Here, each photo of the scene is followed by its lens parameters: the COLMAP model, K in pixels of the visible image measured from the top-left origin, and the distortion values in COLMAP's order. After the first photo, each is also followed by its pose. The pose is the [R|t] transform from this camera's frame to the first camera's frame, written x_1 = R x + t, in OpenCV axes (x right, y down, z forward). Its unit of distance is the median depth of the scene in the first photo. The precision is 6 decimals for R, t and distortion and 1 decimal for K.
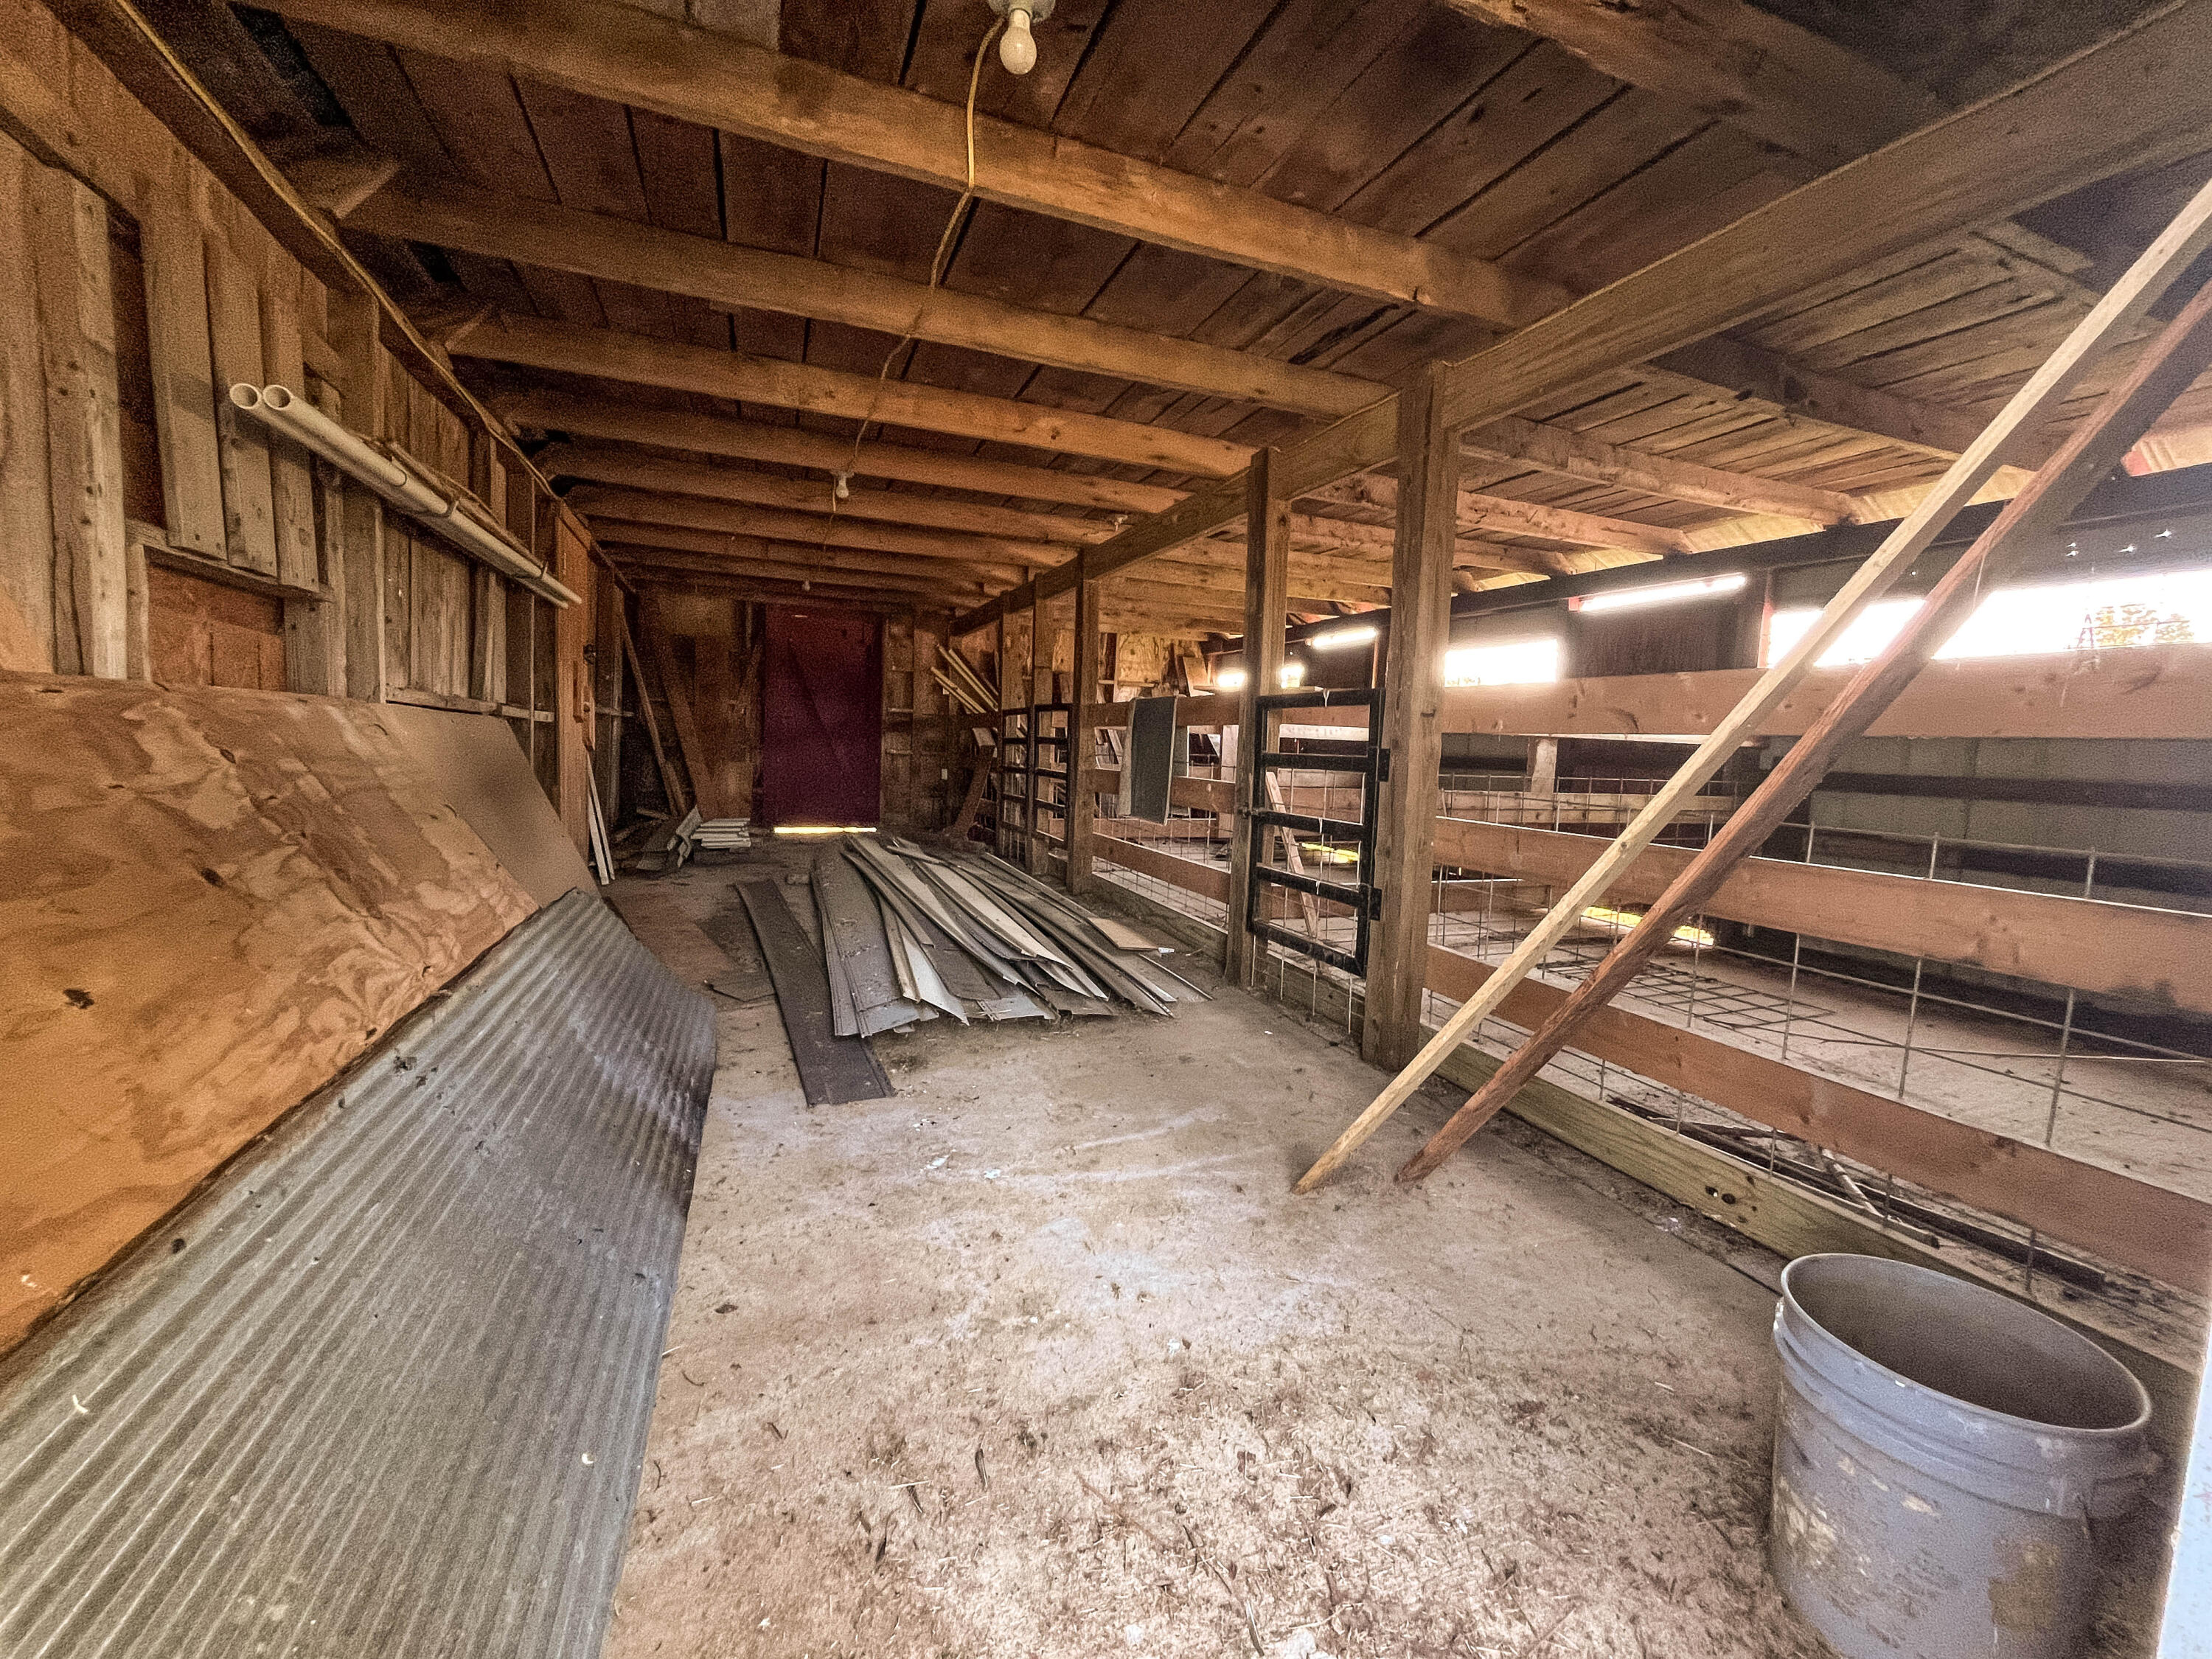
lens RADIAL K [[891.9, 0, 1107.5], [0, 891.9, 823.0], [0, 0, 1]] dist [-0.001289, -0.000519]
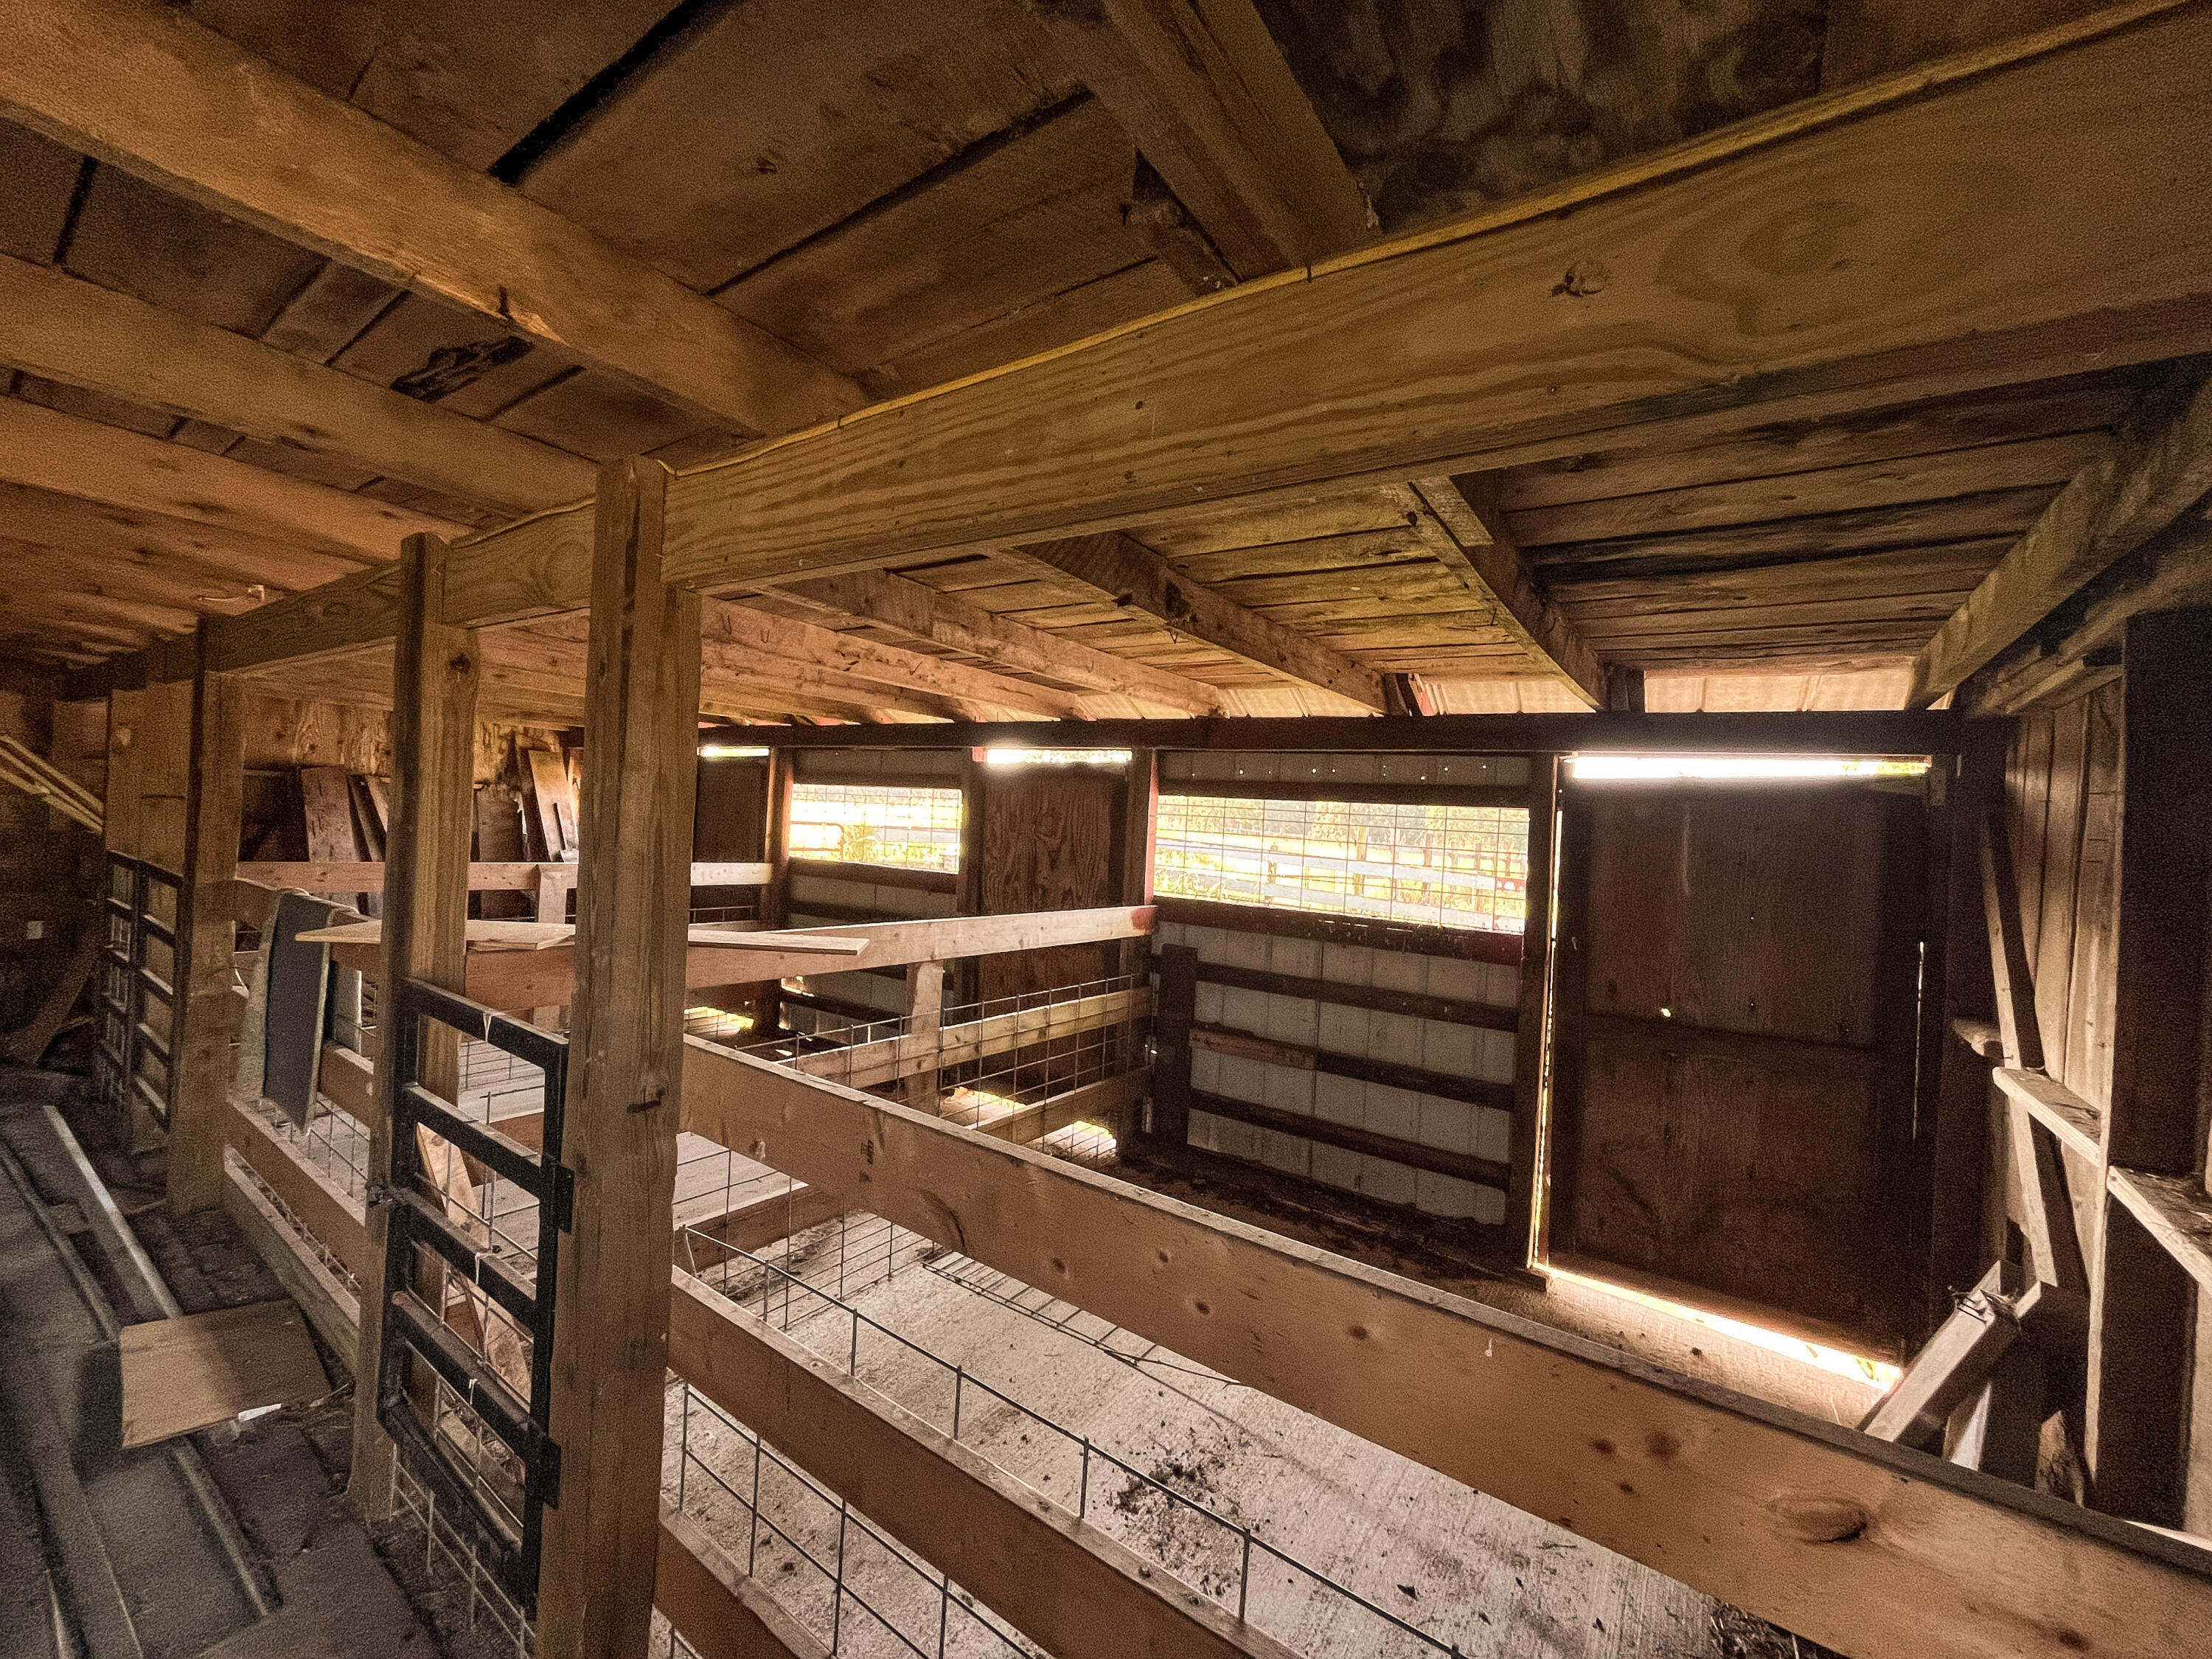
lens RADIAL K [[891.9, 0, 1109.9], [0, 891.9, 832.2], [0, 0, 1]] dist [-0.001289, -0.000519]
pose [[0.832170, 0.008171, 0.554461, 0.217988], [0.025743, 0.998244, -0.053347, -0.183931], [-0.553923, 0.058667, 0.830498, 0.295296]]
